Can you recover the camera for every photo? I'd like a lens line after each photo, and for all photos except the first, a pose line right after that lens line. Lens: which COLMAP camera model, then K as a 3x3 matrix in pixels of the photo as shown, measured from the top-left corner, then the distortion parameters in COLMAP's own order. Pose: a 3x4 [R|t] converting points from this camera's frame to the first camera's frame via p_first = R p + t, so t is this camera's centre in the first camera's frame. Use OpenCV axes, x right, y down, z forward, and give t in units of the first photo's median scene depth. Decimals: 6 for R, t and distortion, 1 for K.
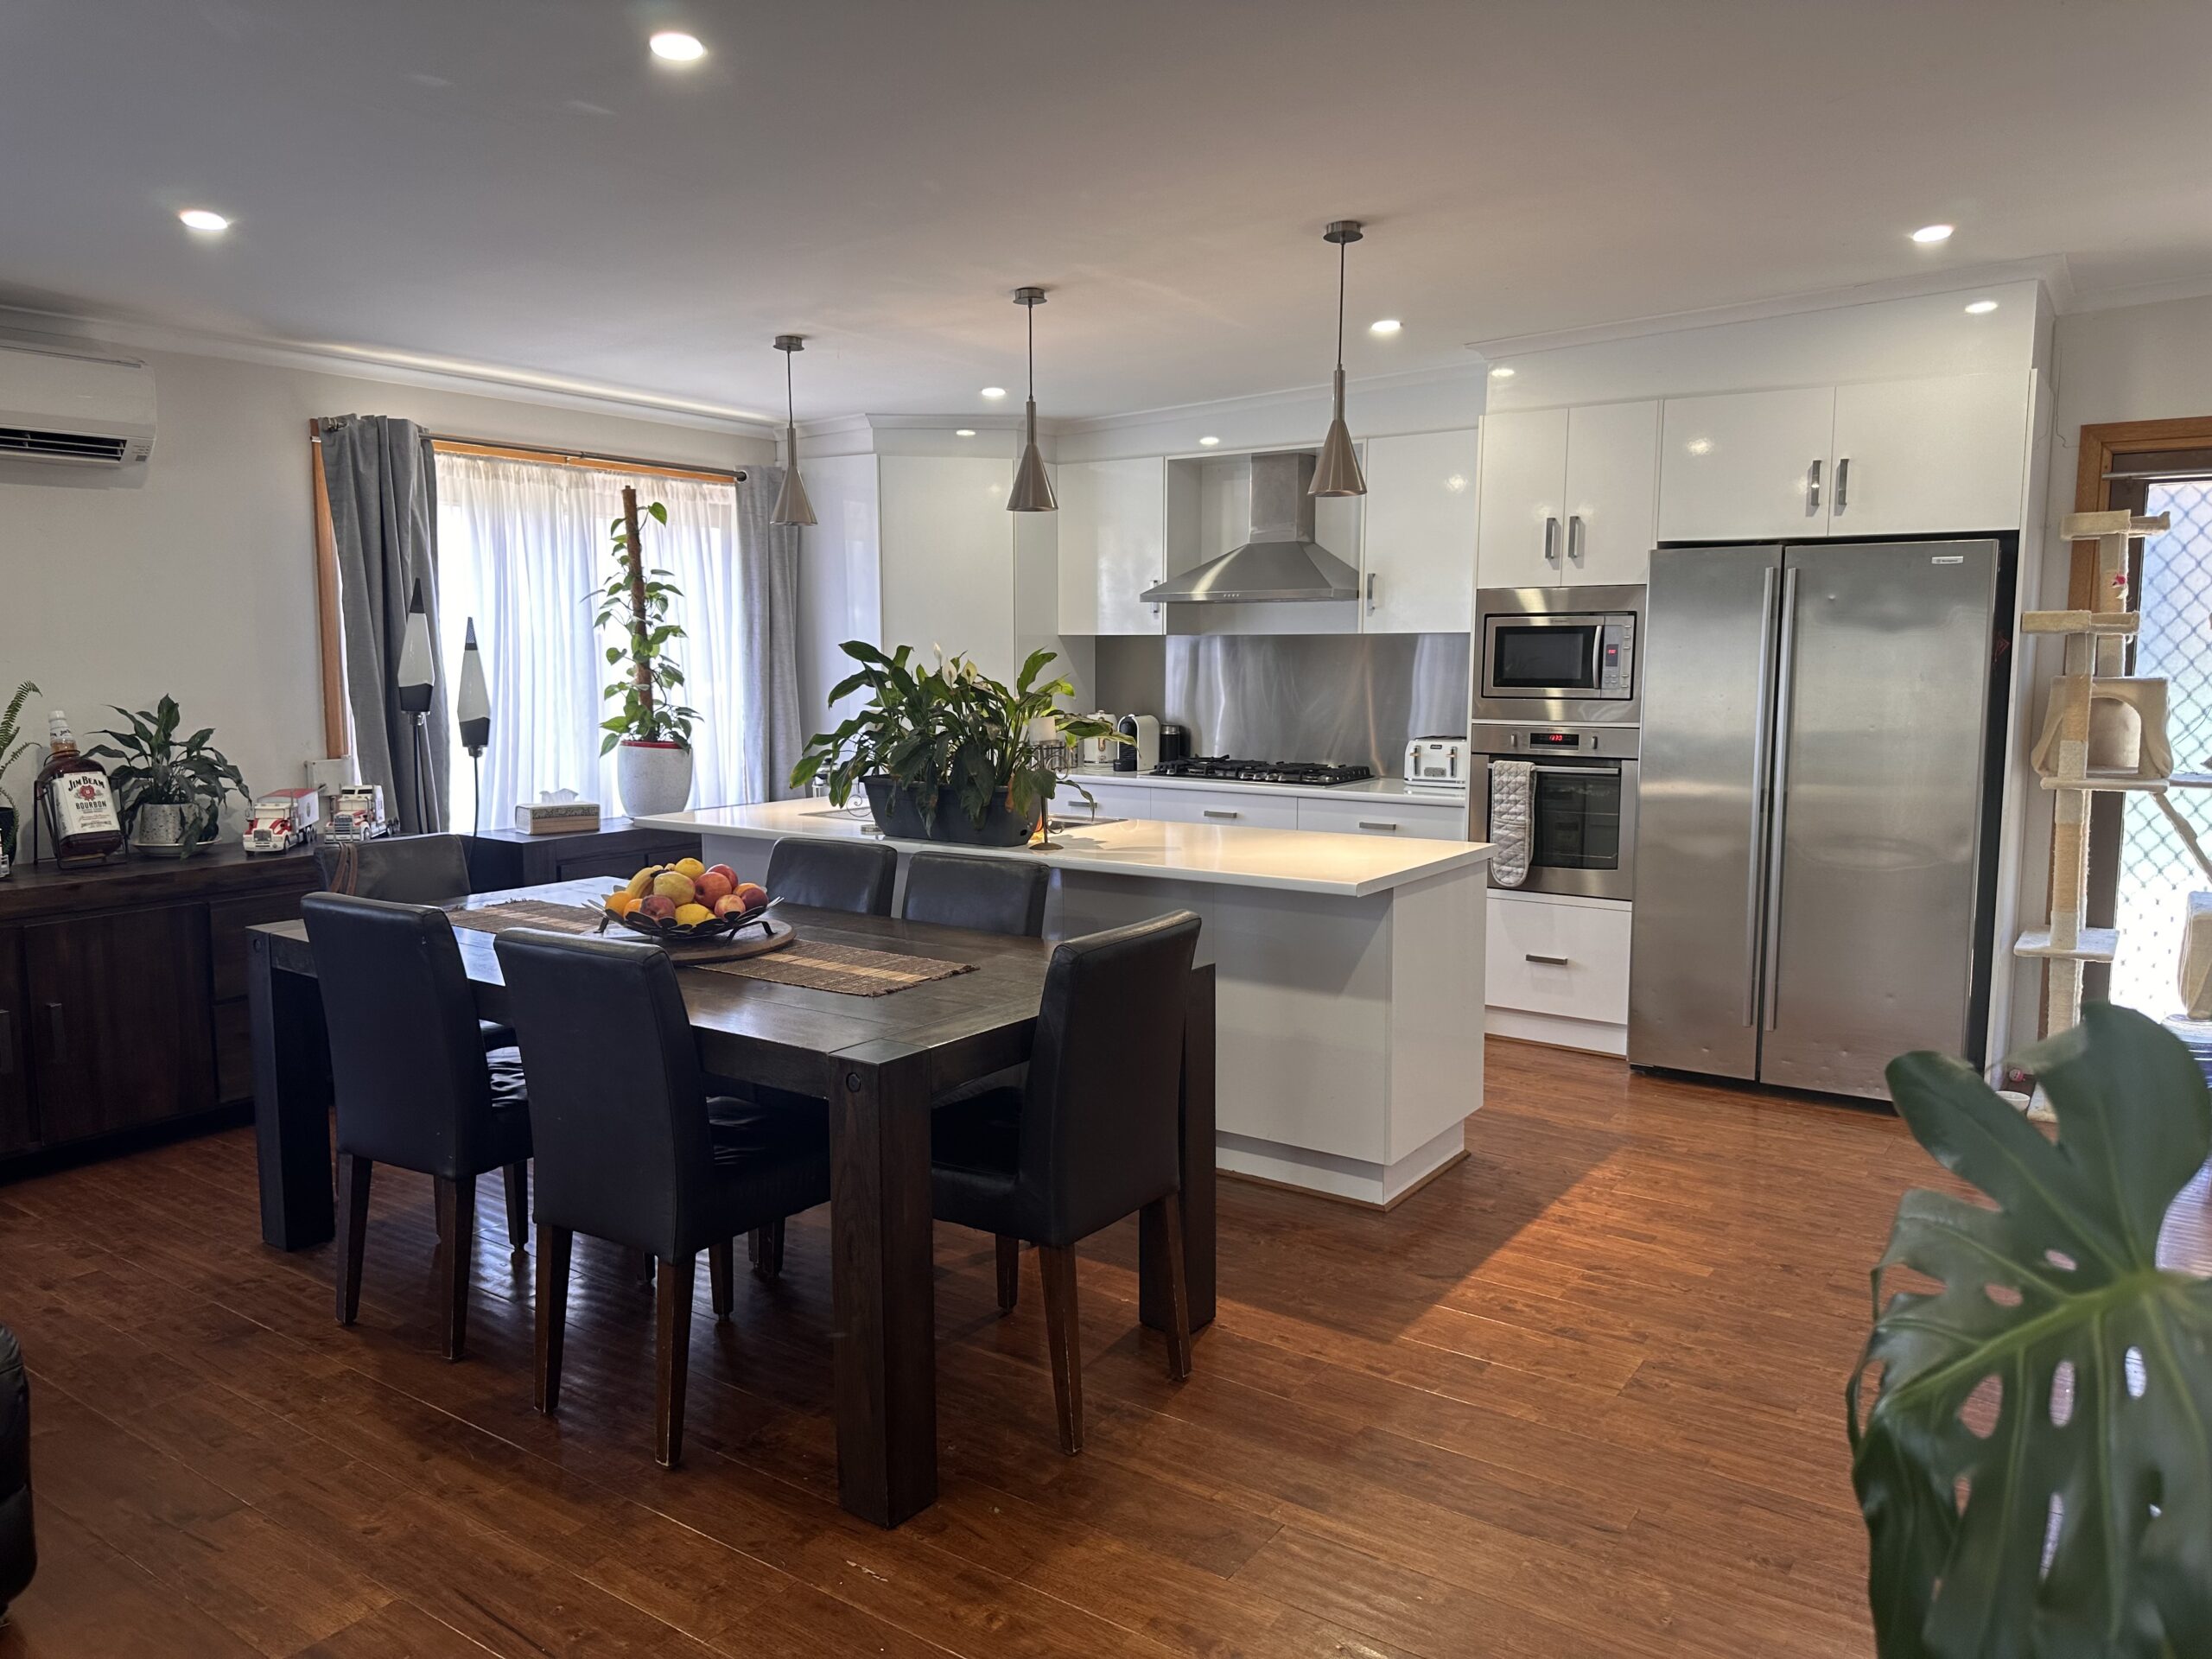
lens RADIAL K [[1552.8, 0, 1097.6], [0, 1552.8, 833.3], [0, 0, 1]] dist [0.035907, -0.035007]
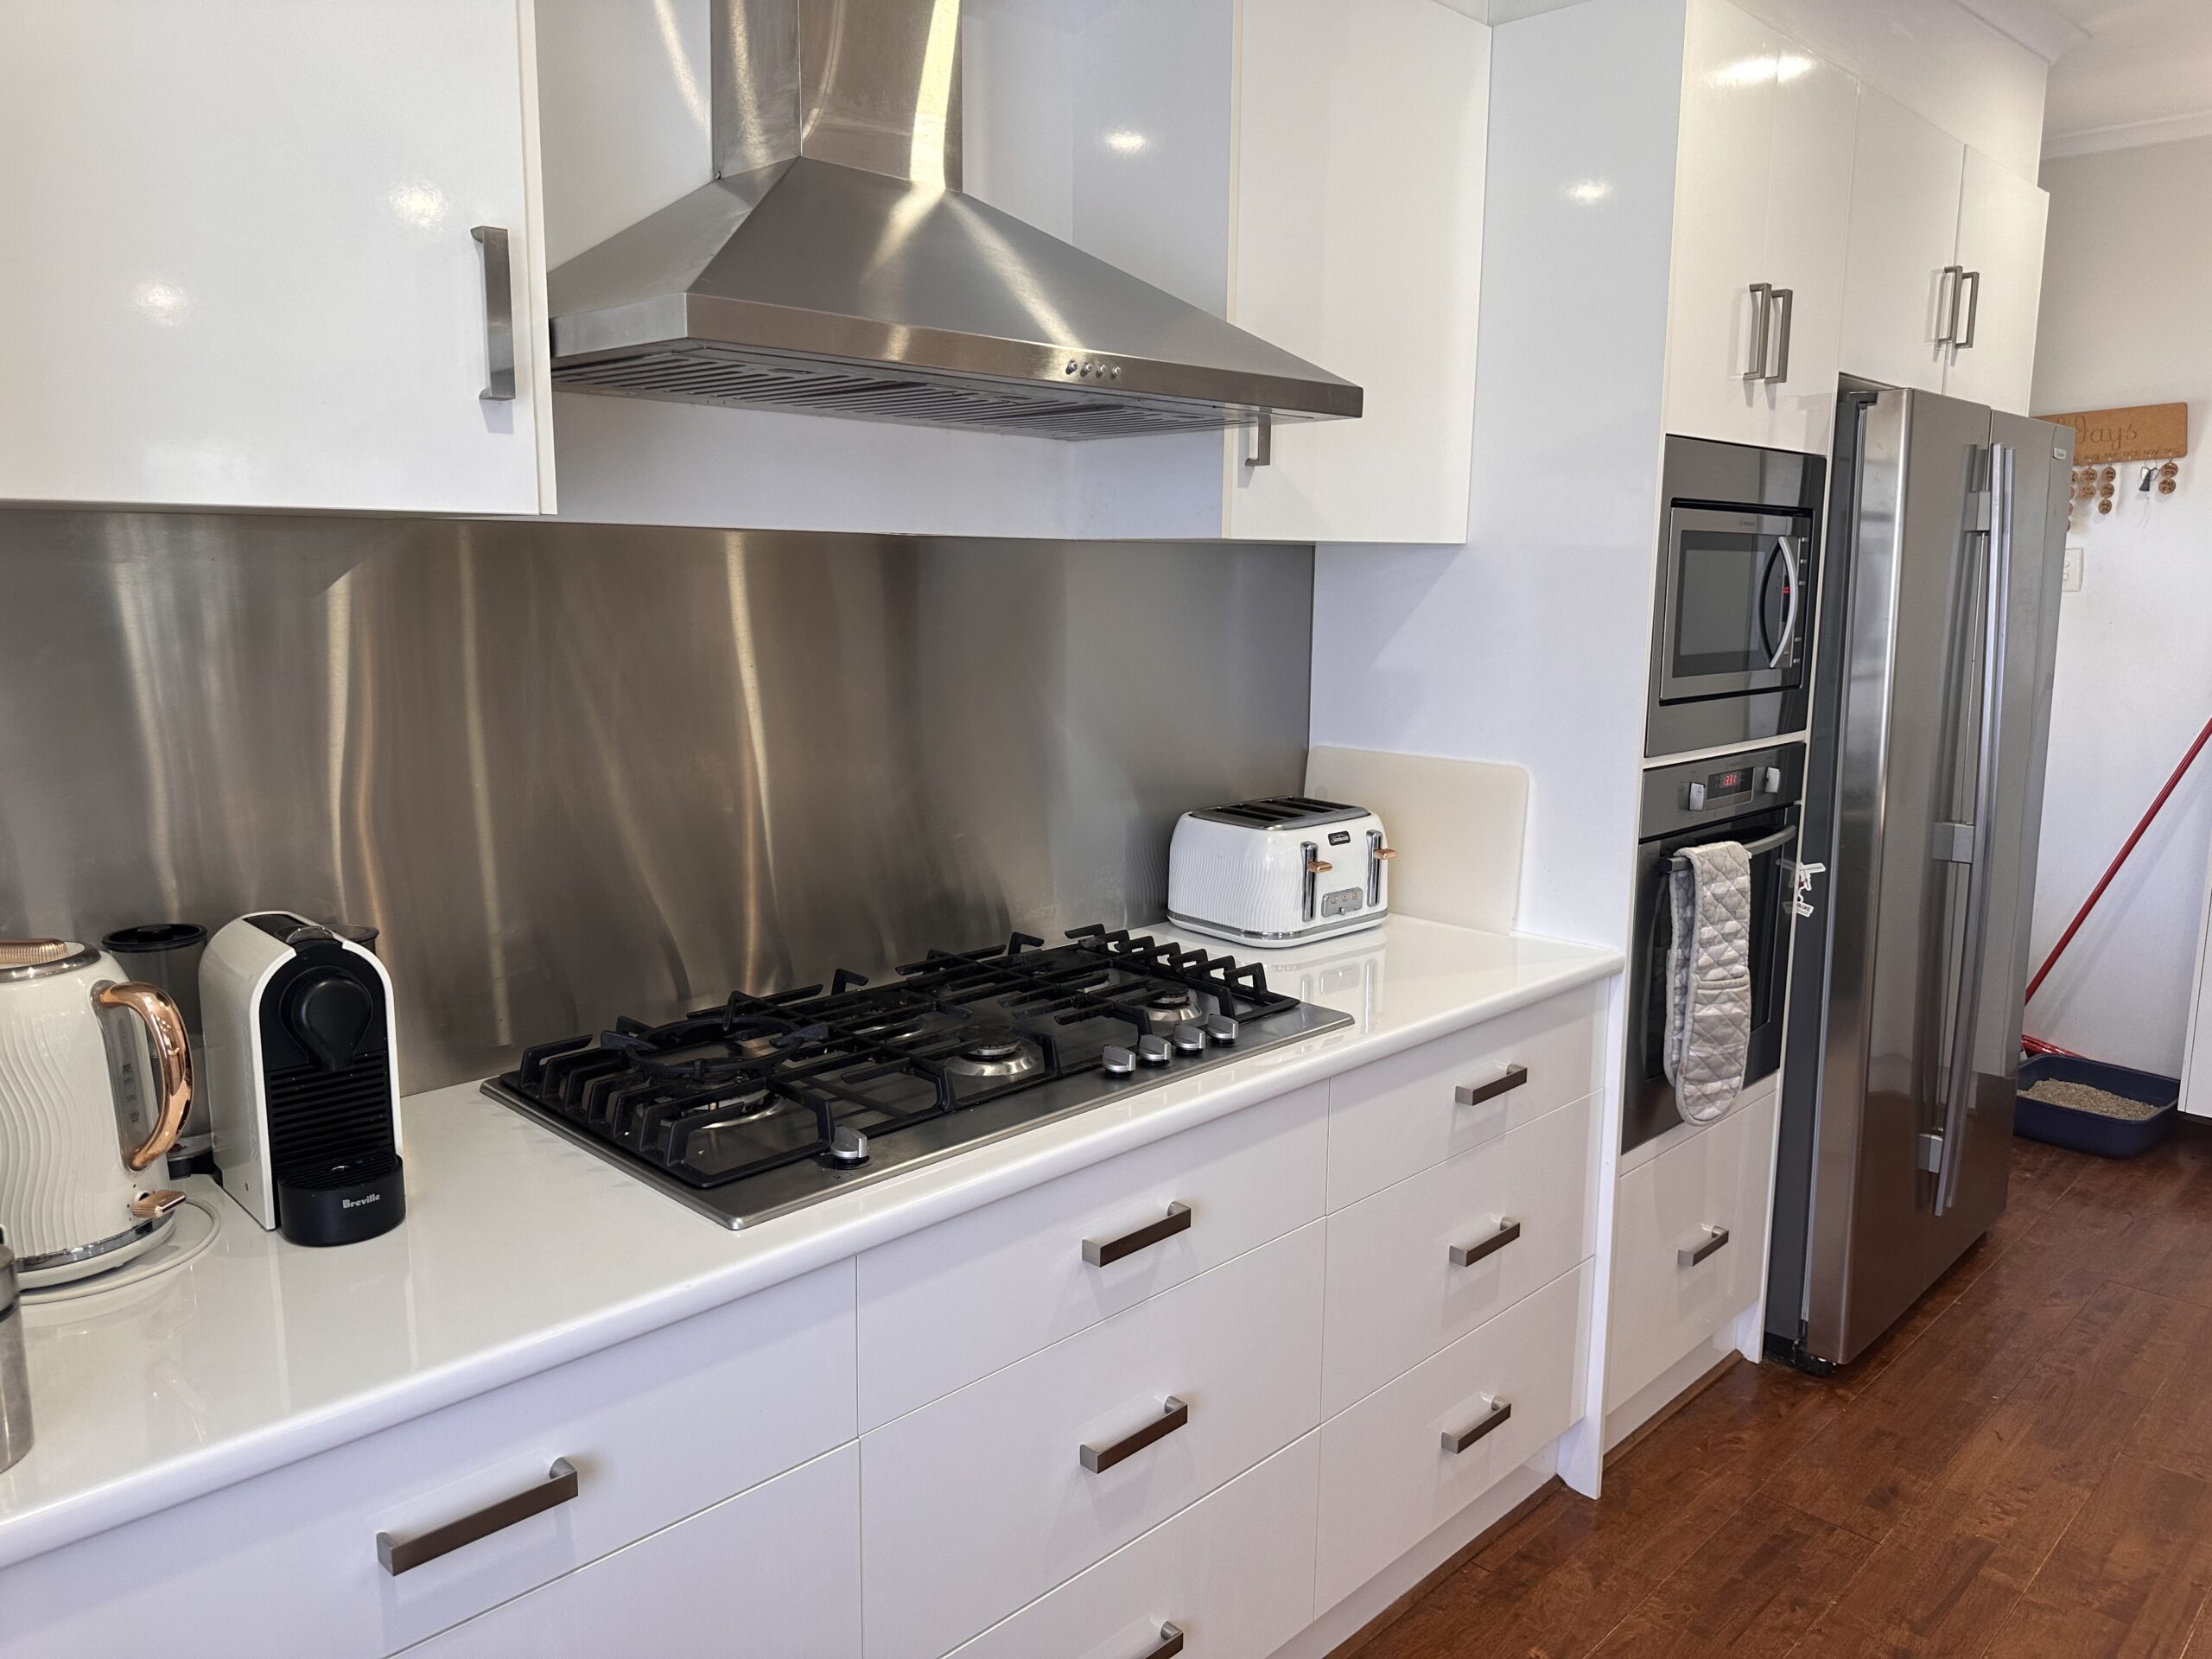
lens RADIAL K [[1552.8, 0, 1106.2], [0, 1552.8, 822.3], [0, 0, 1]] dist [0.035907, -0.035007]
pose [[0.170410, -0.154183, 0.973236, -0.150230], [0.108842, 0.984584, 0.136922, -0.108565], [-0.979344, 0.082596, 0.184565, 0.908451]]
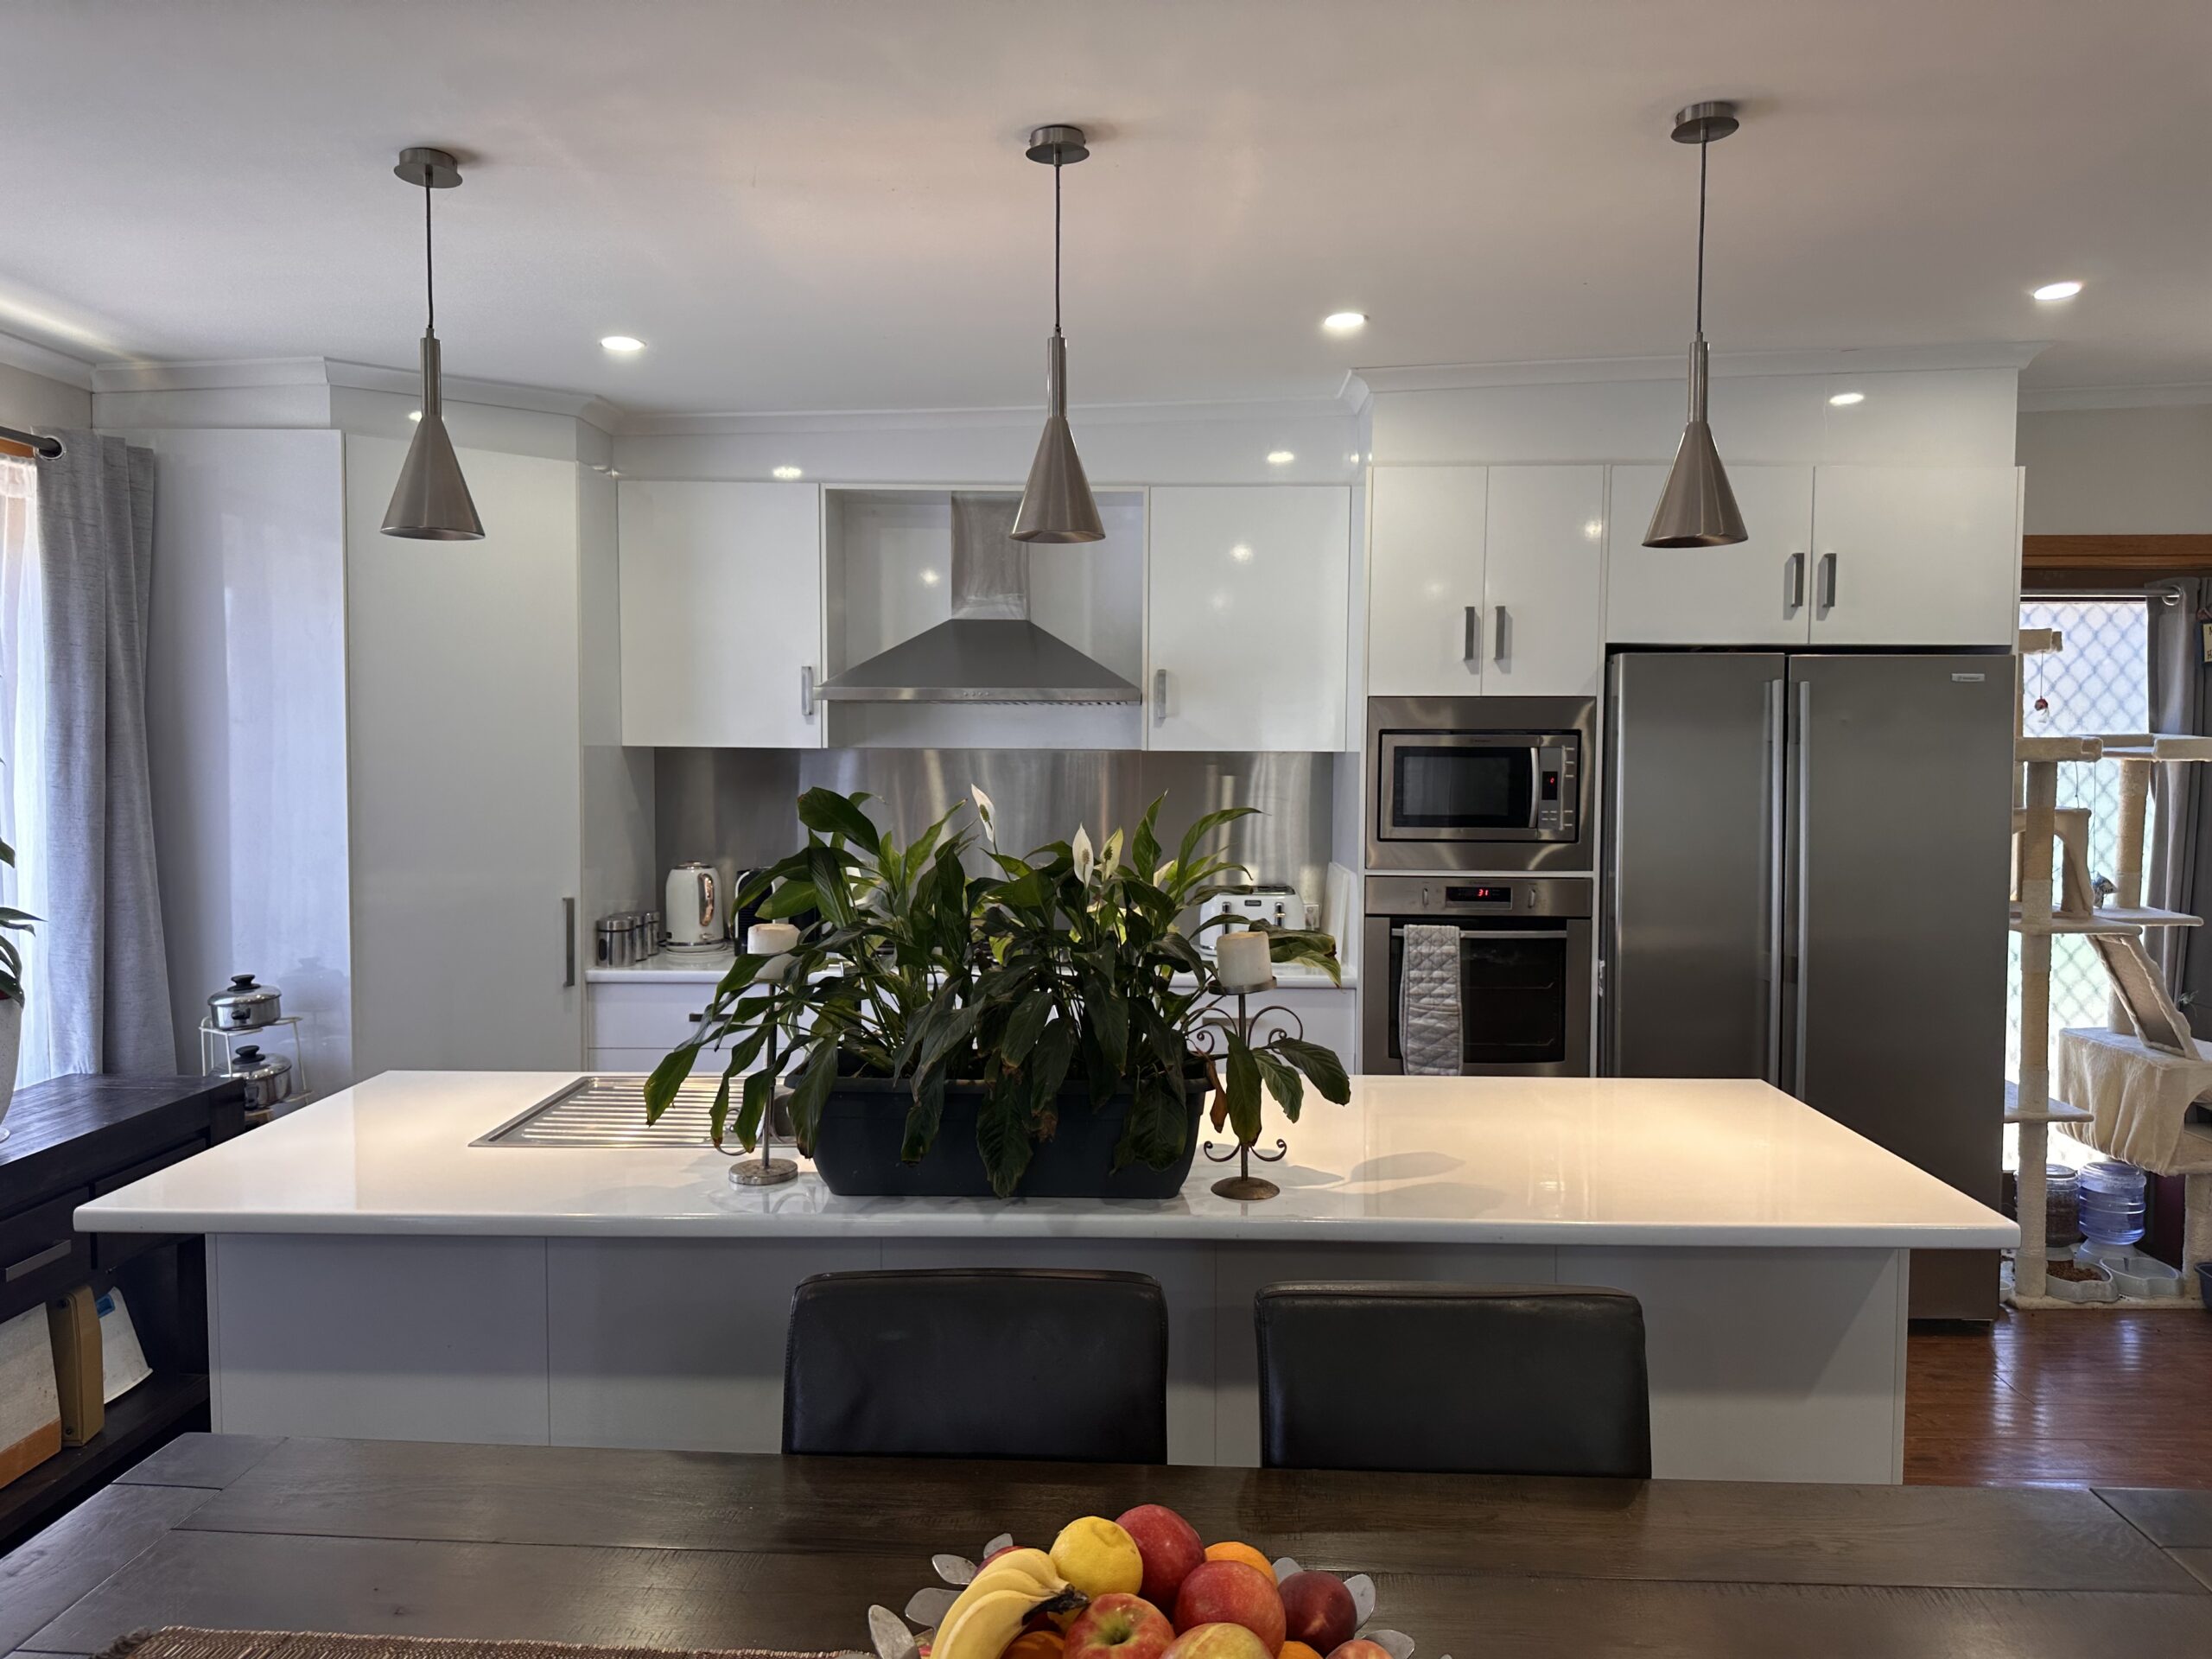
lens RADIAL K [[1552.8, 0, 1118.4], [0, 1552.8, 809.7], [0, 0, 1]] dist [0.035907, -0.035007]
pose [[0.830235, -0.025563, 0.556827, -0.224683], [0.061640, 0.997032, -0.046134, -0.063128], [-0.553995, 0.072625, 0.829347, 0.379929]]
